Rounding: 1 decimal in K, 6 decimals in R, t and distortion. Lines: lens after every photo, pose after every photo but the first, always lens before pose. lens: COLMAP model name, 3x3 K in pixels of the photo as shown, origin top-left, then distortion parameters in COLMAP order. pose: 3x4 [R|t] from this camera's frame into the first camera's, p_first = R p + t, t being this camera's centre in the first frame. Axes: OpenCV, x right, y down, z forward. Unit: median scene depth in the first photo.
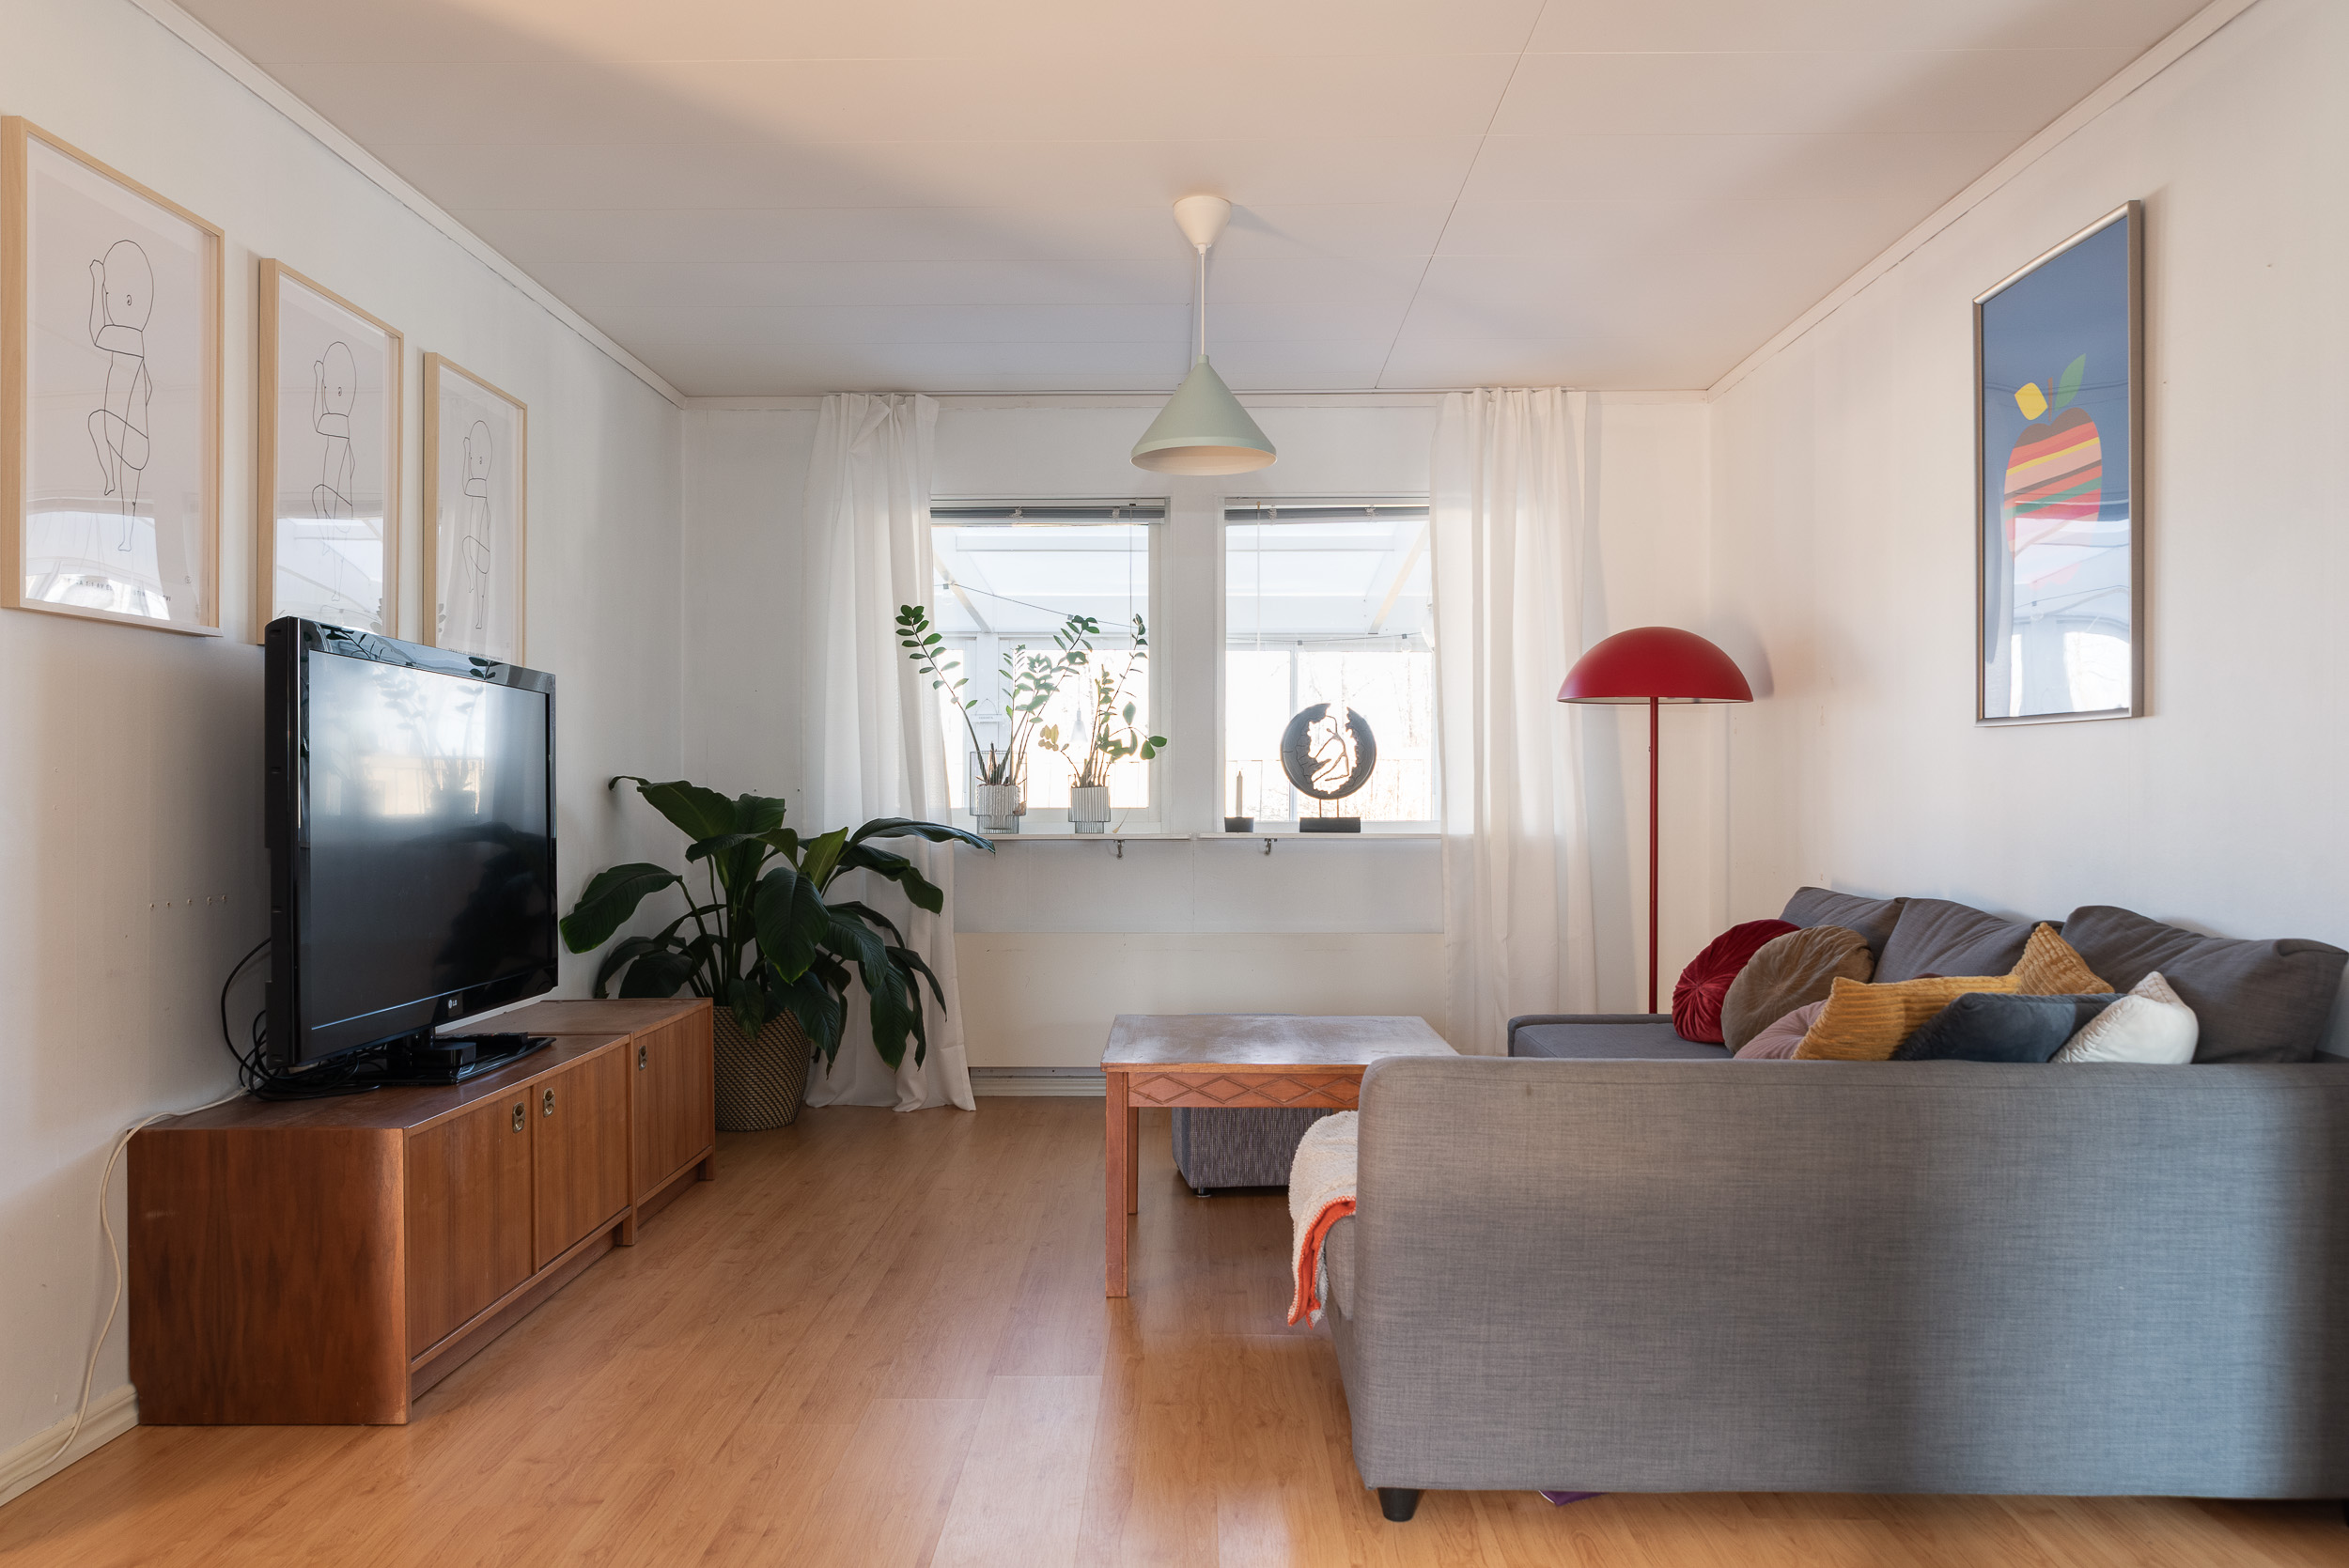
lens RADIAL K [[1704.3, 0, 1168.6], [0, 1704.3, 785.4], [0, 0, 1]] dist [0.001566, 0.000329]
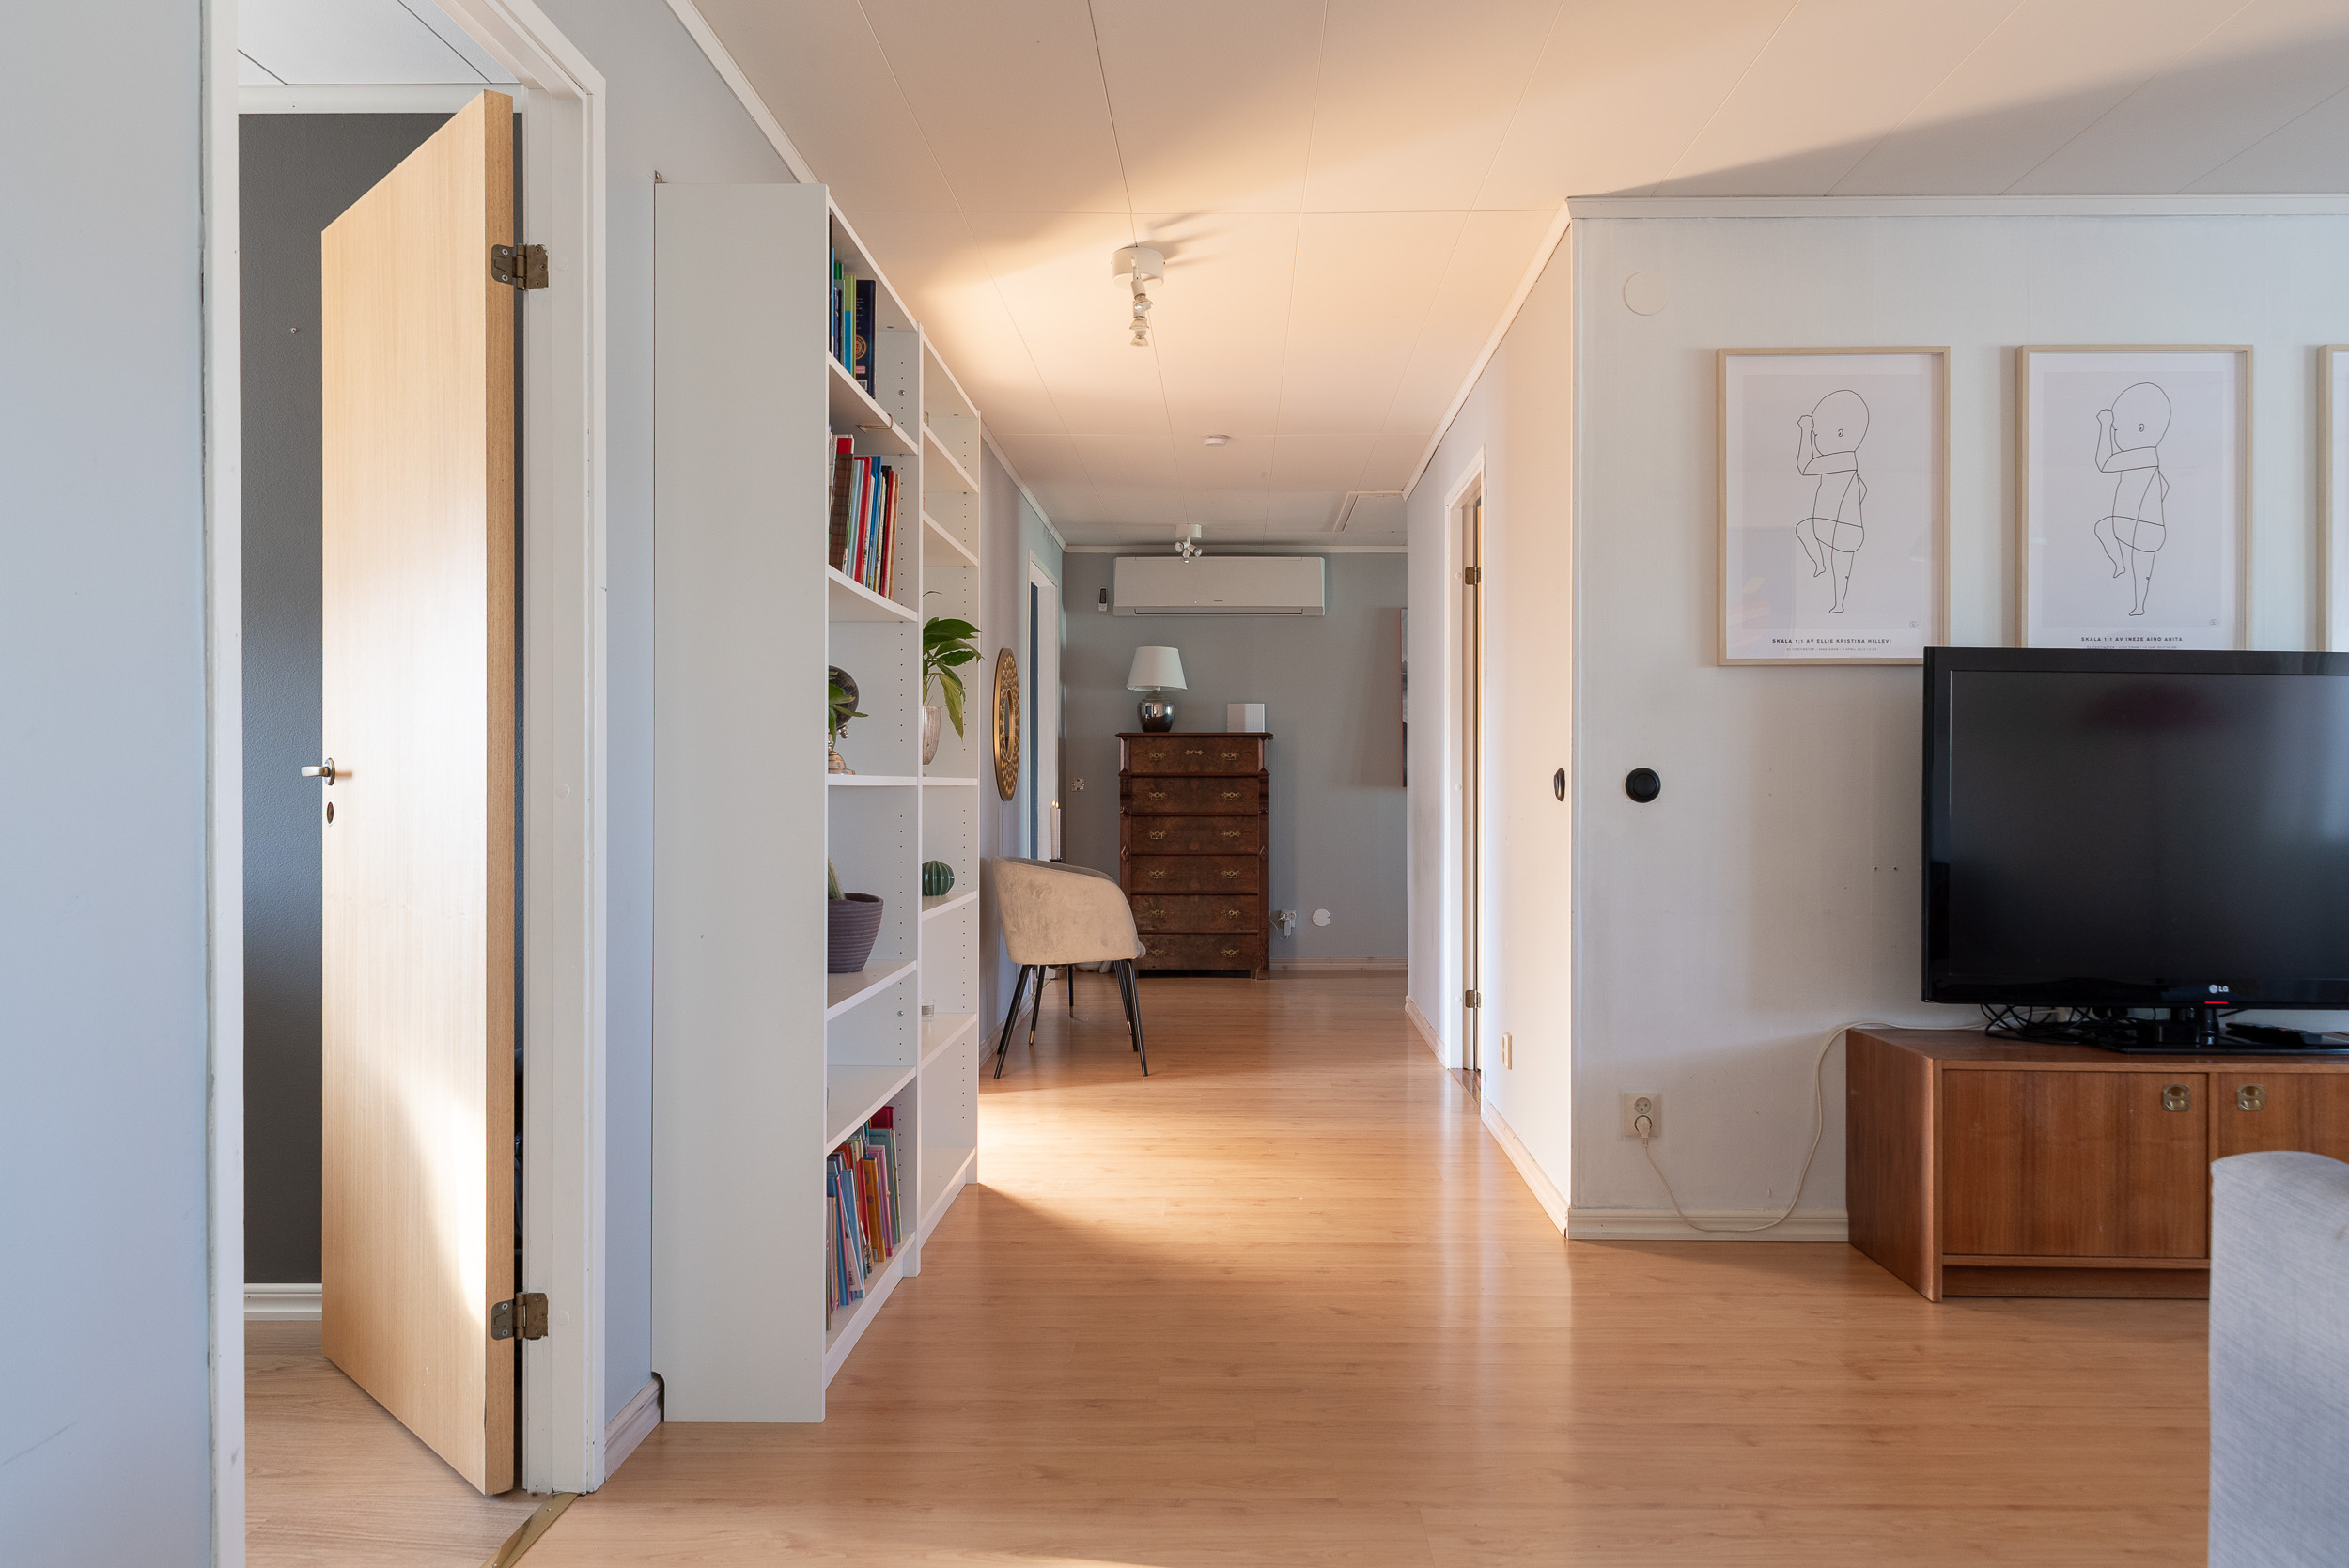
lens RADIAL K [[1582.7, 0, 1185.9], [0, 1582.7, 789.9], [0, 0, 1]] dist [0.018180, -0.013822]
pose [[-0.014241, 0.002864, -0.999894, 0.696209], [0.003915, 0.999988, 0.002808, 0.002289], [0.999891, -0.003875, -0.014252, 0.481202]]
